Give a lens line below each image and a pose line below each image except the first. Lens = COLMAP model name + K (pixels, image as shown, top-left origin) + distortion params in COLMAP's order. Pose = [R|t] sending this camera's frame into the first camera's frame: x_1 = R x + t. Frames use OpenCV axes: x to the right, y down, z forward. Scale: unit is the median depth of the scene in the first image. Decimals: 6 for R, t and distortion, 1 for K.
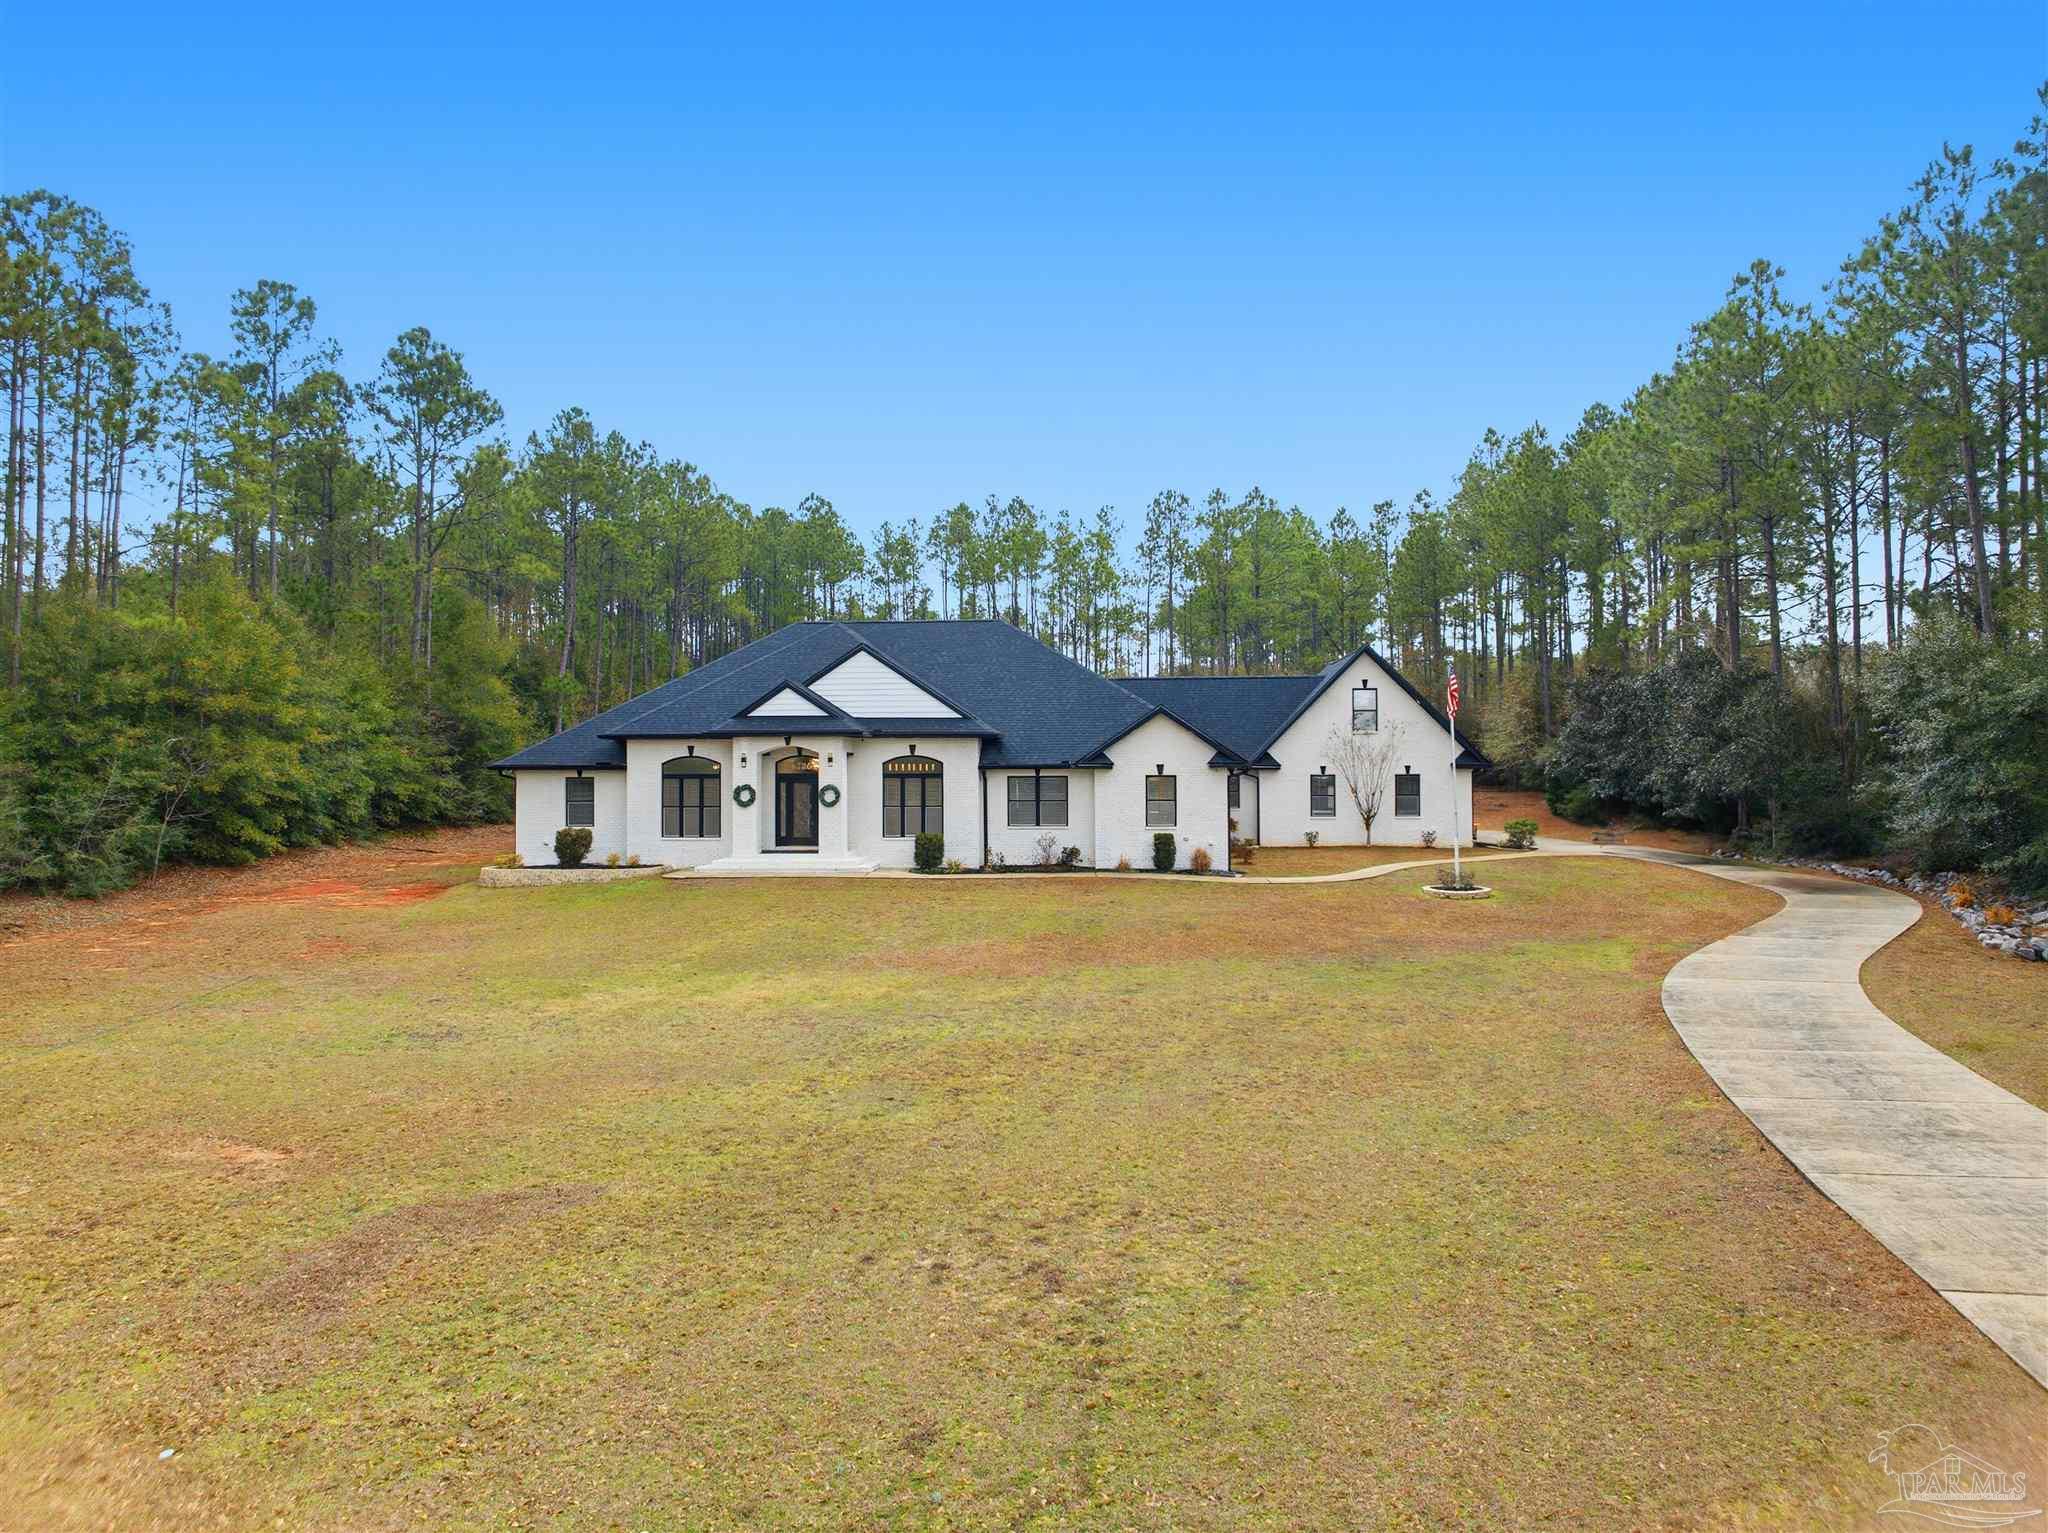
lens RADIAL K [[1442.4, 0, 1027.6], [0, 1442.4, 773.2], [0, 0, 1]] dist [-0.034272, 0.001842]
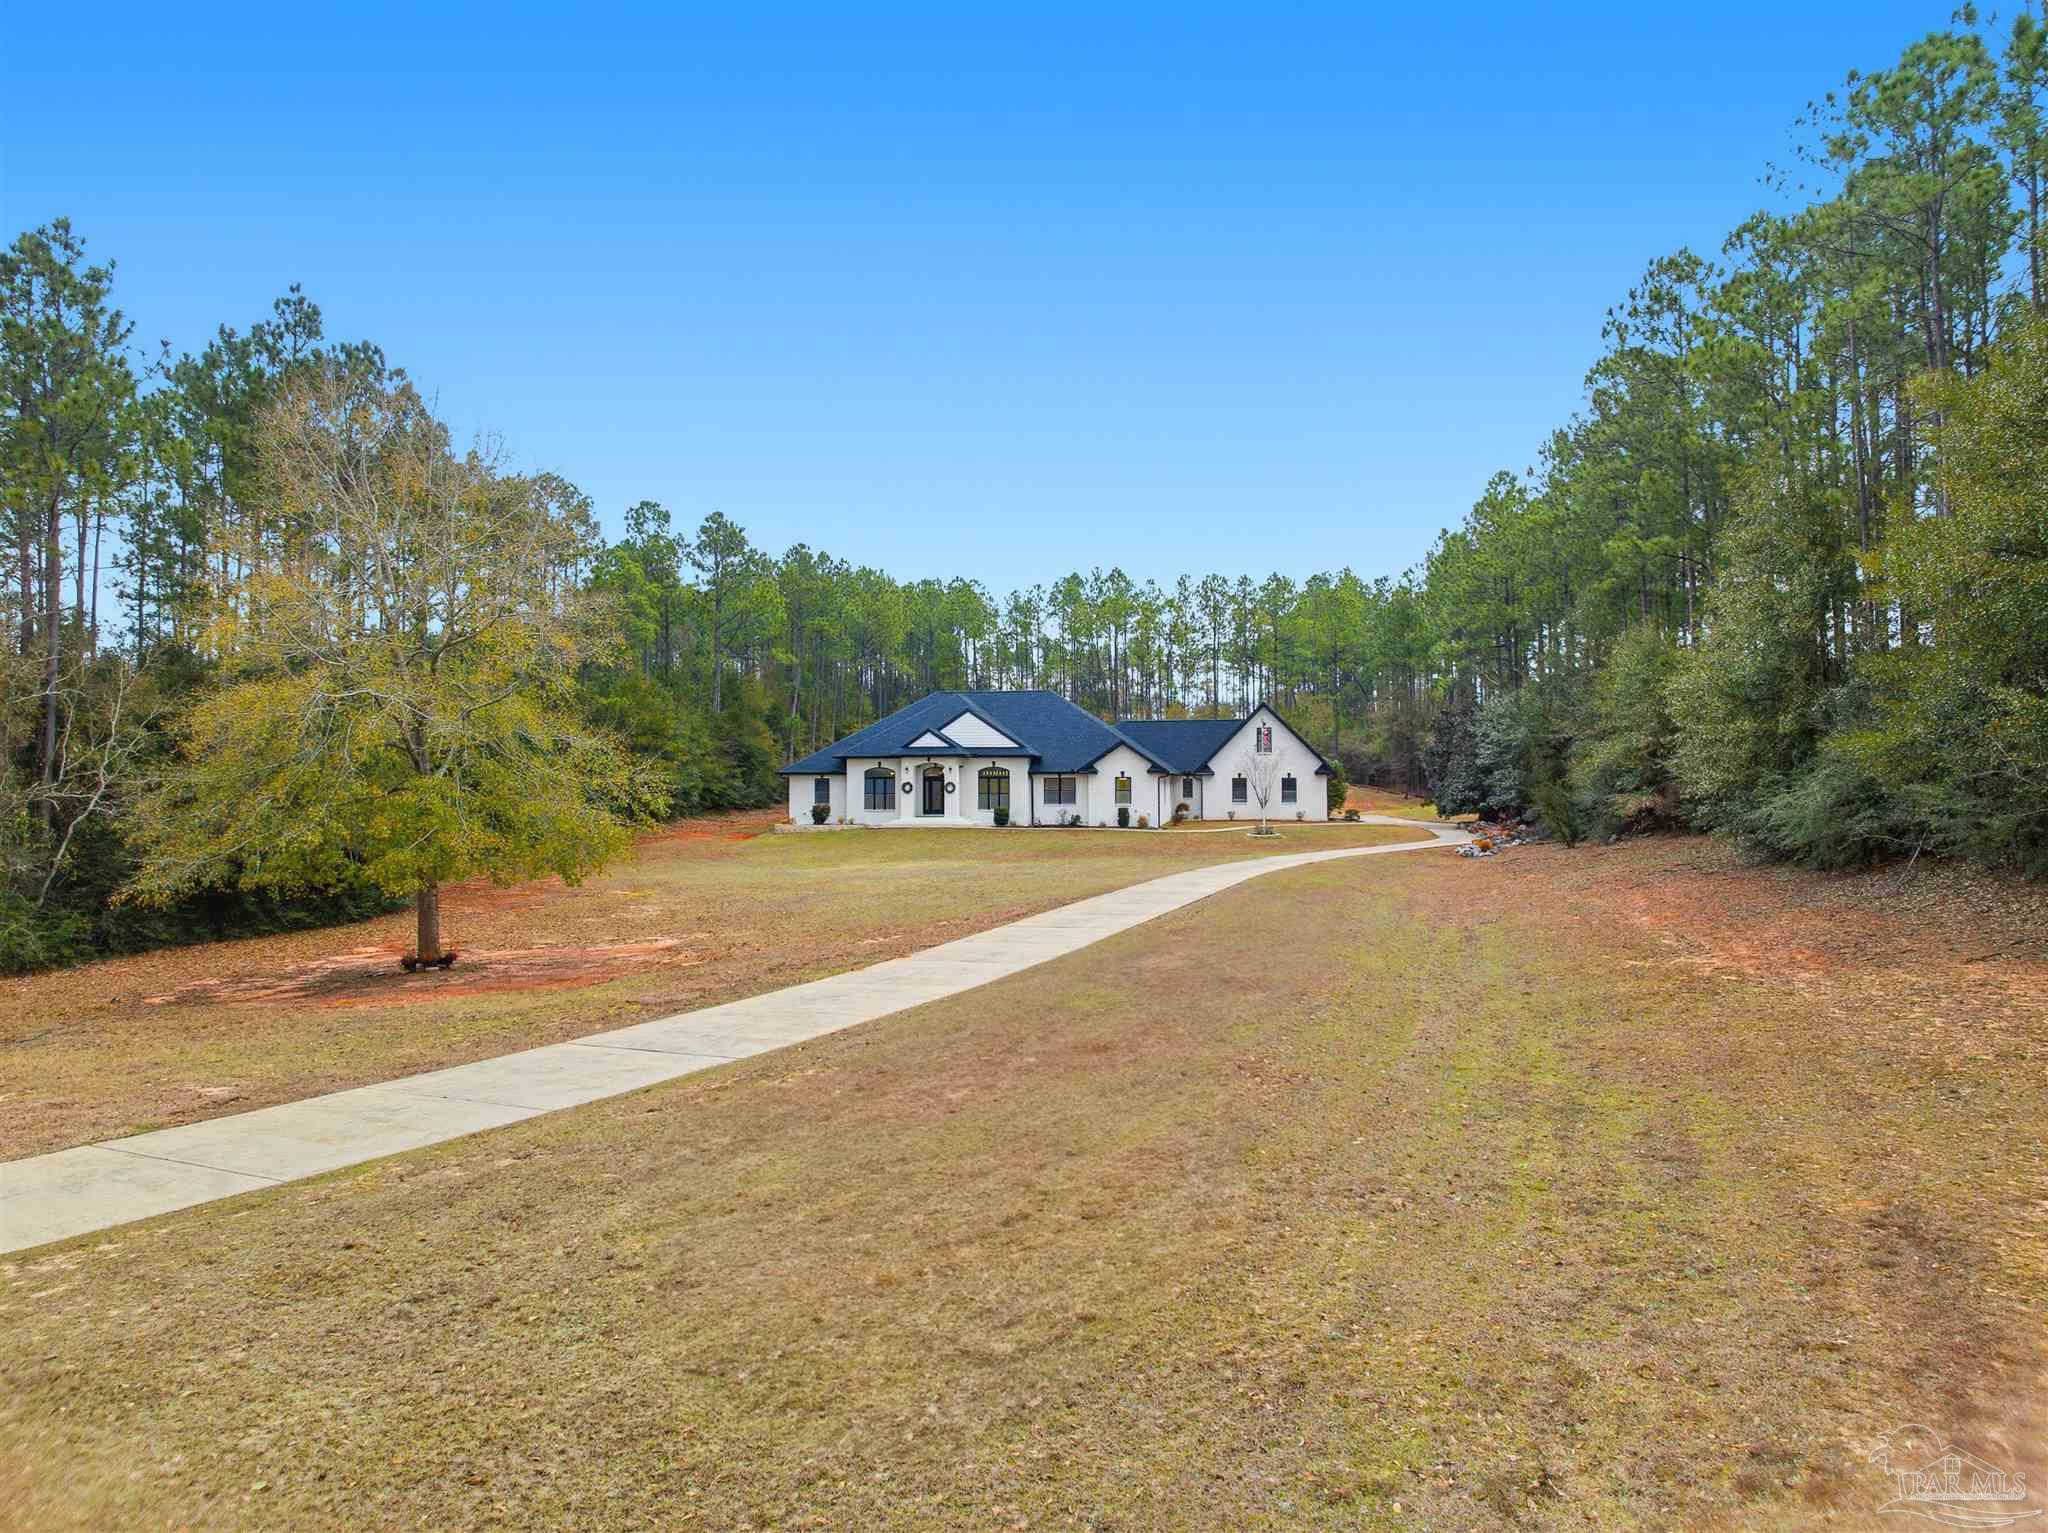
lens RADIAL K [[1442.4, 0, 1015.3], [0, 1442.4, 778.2], [0, 0, 1]] dist [-0.034272, 0.001842]
pose [[0.992671, 0.000496, -0.120850, 0.177561], [-0.001184, 0.999983, -0.005623, 0.013047], [0.120845, 0.005725, 0.992655, -0.884676]]
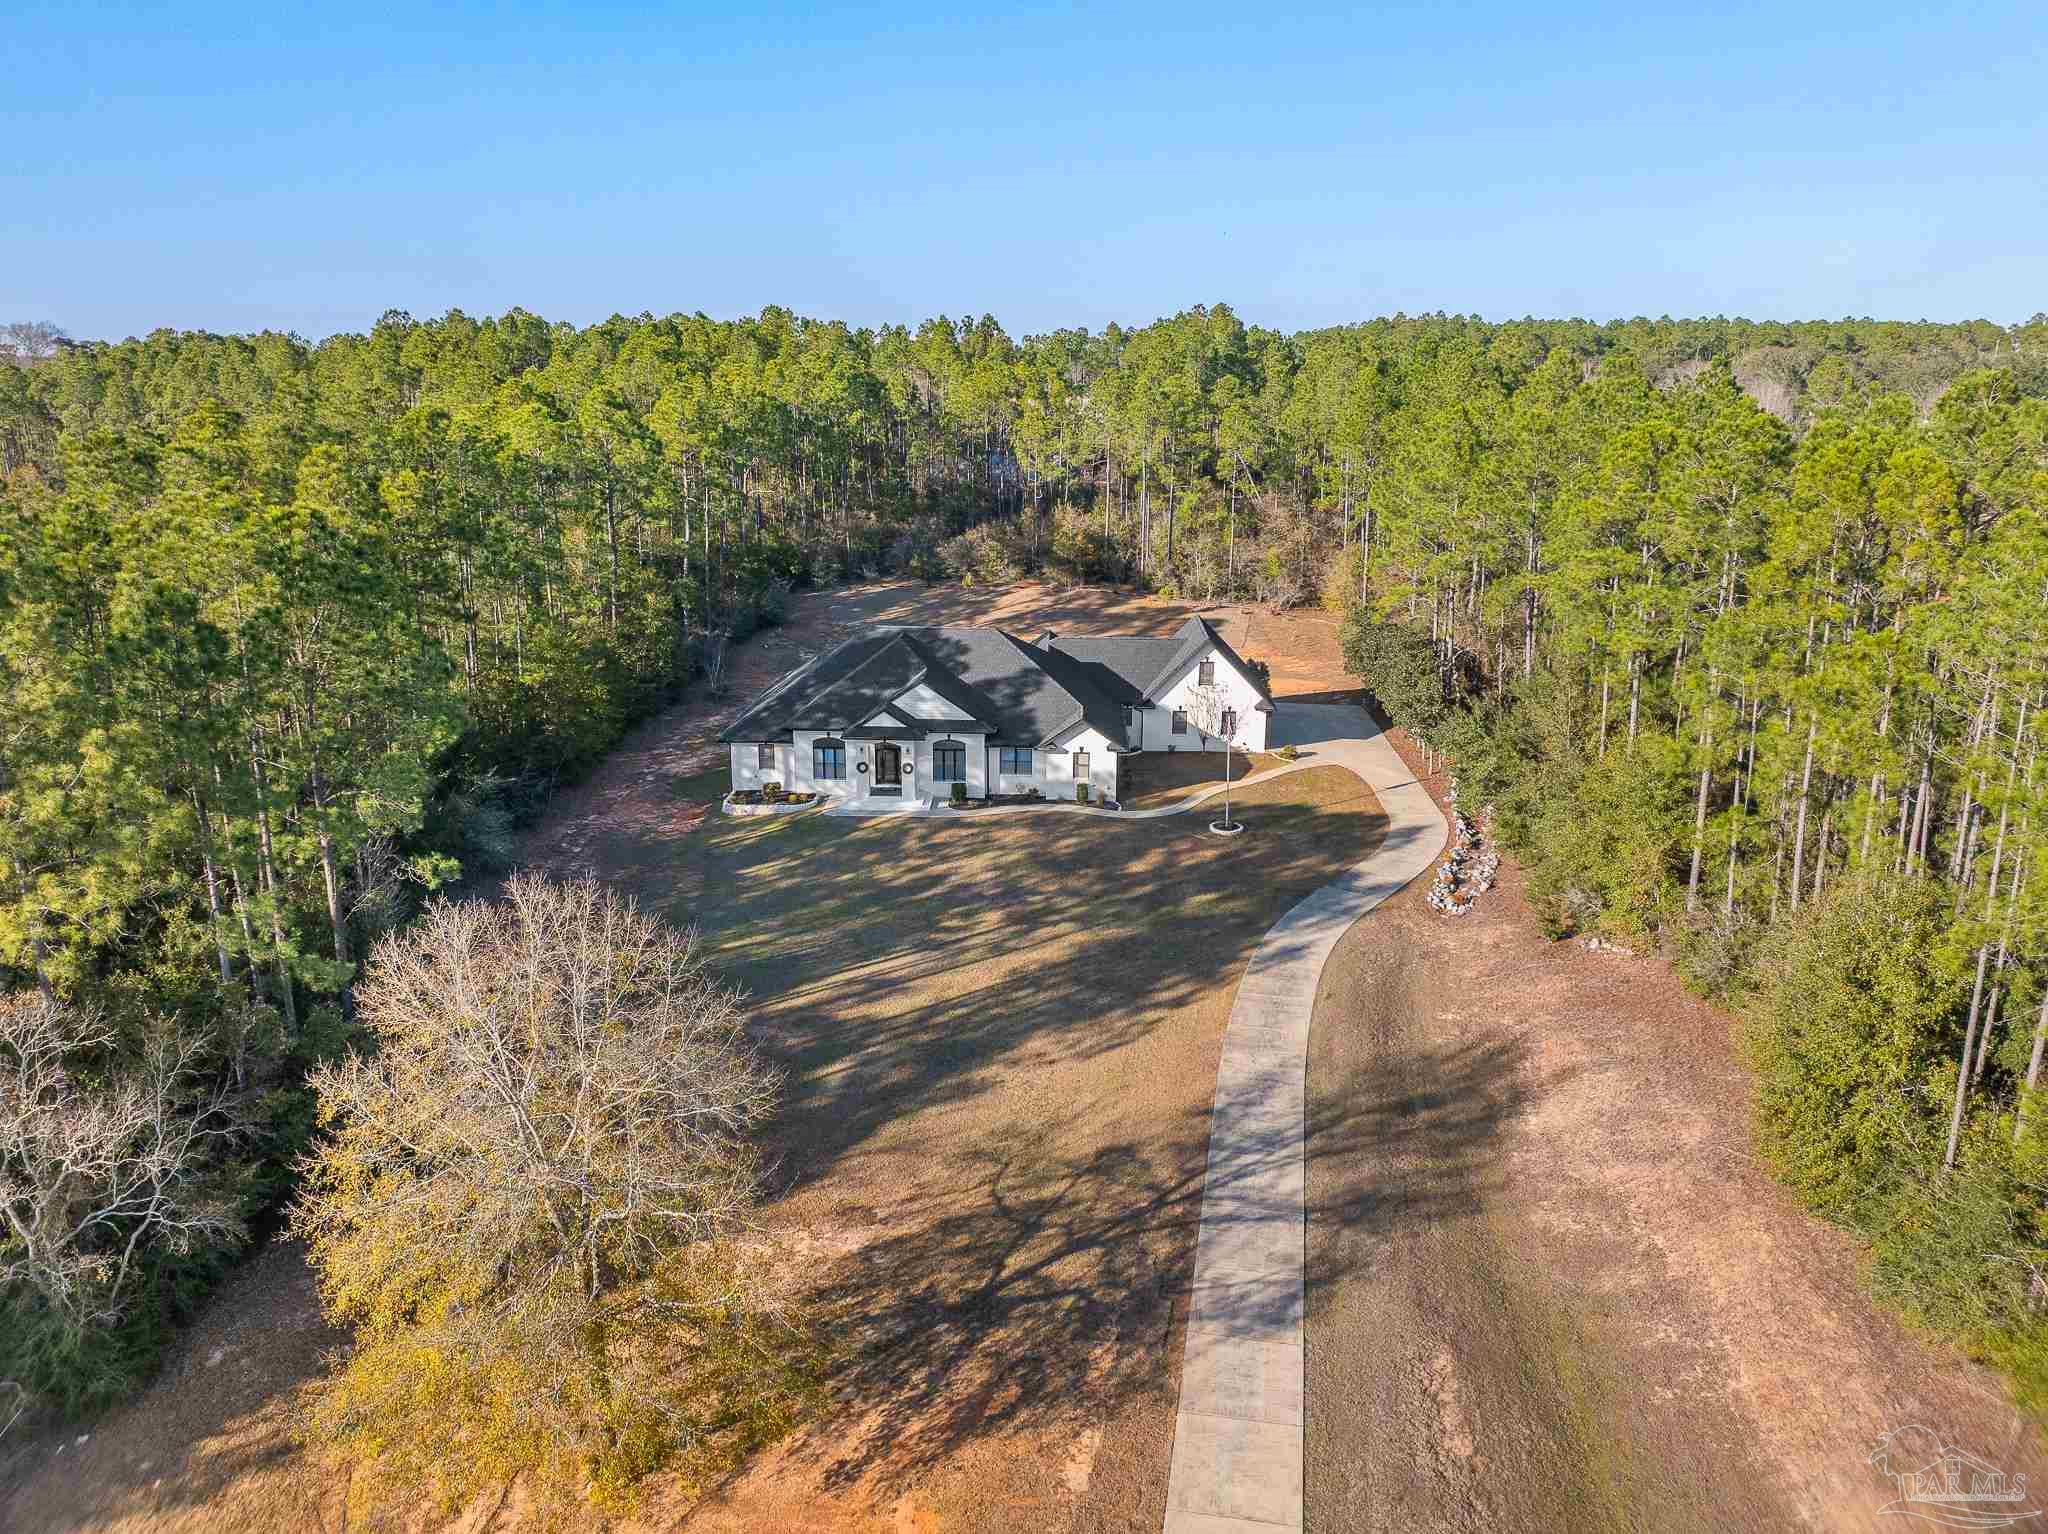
lens RADIAL K [[1442.4, 0, 1009.5], [0, 1442.4, 757.9], [0, 0, 1]] dist [-0.034272, 0.001842]
pose [[0.999754, 0.001049, 0.022167, -0.042552], [-0.007055, 0.962084, 0.272661, -0.492409], [-0.021041, -0.272751, 0.961855, -0.790470]]
